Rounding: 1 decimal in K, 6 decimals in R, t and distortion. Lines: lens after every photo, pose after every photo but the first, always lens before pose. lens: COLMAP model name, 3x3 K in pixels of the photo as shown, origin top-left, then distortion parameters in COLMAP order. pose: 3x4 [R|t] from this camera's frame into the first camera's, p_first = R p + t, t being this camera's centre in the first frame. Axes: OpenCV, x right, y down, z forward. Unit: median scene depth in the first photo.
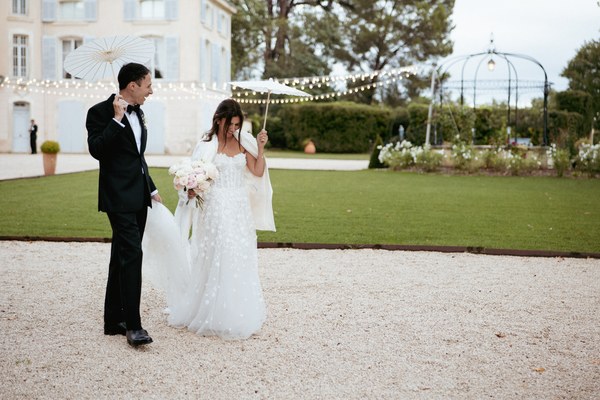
lens RADIAL K [[816.7, 0, 300.0], [0, 816.7, 200.0], [0, 0, 1]] dist [-0.026905, 0.086790]
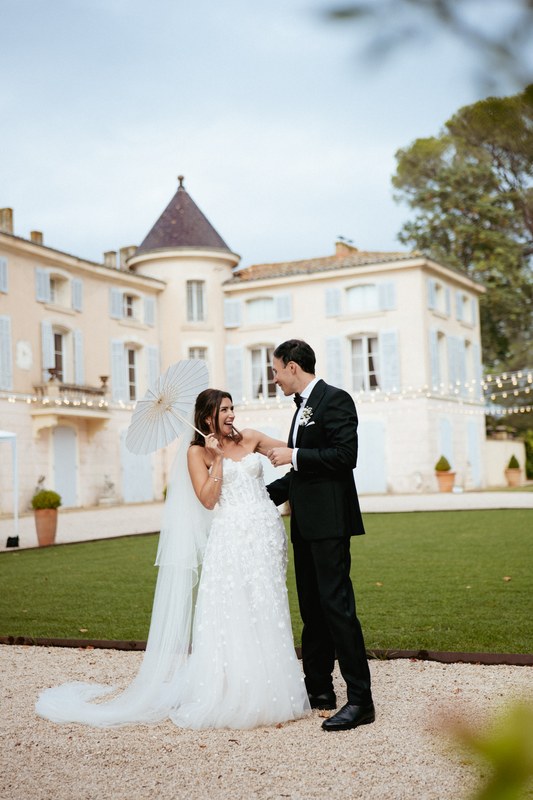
lens RADIAL K [[1089.0, 0, 266.5], [0, 1089.0, 400.0], [0, 0, 1]] dist [-0.026905, 0.086790]
pose [[0.943296, -0.071616, -0.324135, 0.040770], [0.025197, 0.989081, -0.145204, -0.001074], [0.330995, 0.128803, 0.934801, 0.049549]]
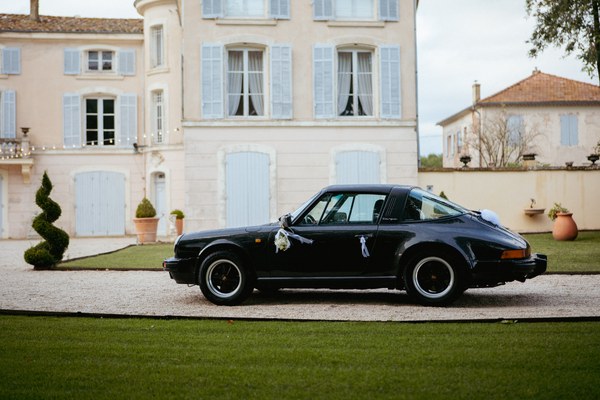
lens RADIAL K [[816.7, 0, 300.0], [0, 816.7, 200.0], [0, 0, 1]] dist [-0.026905, 0.086790]
pose [[0.286600, -0.039800, -0.957223, 0.380157], [-0.047542, 0.997315, -0.055701, -0.044730], [0.956870, 0.061472, 0.283938, 0.736147]]
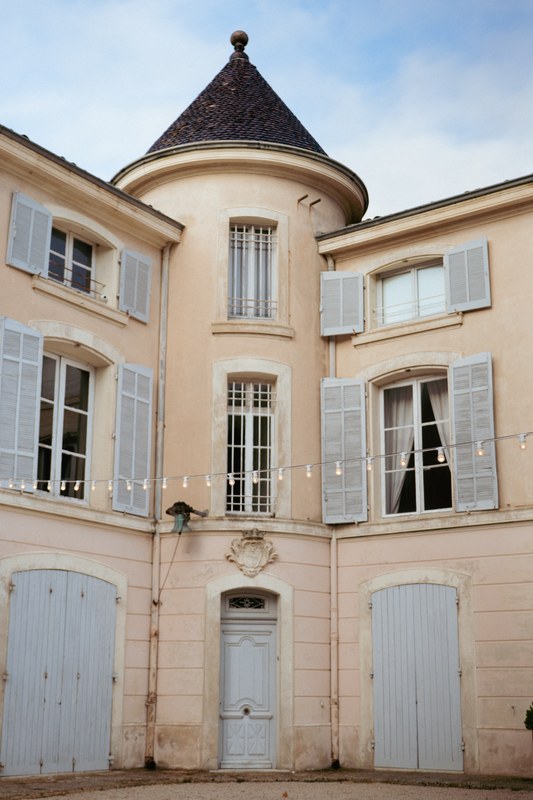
lens RADIAL K [[1089.0, 0, 266.5], [0, 1089.0, 400.0], [0, 0, 1]] dist [-0.026905, 0.086790]
pose [[0.889642, -0.124020, -0.439496, -0.125235], [-0.031302, 0.943591, -0.329631, -0.045708], [0.455585, 0.307010, 0.835576, 0.530250]]
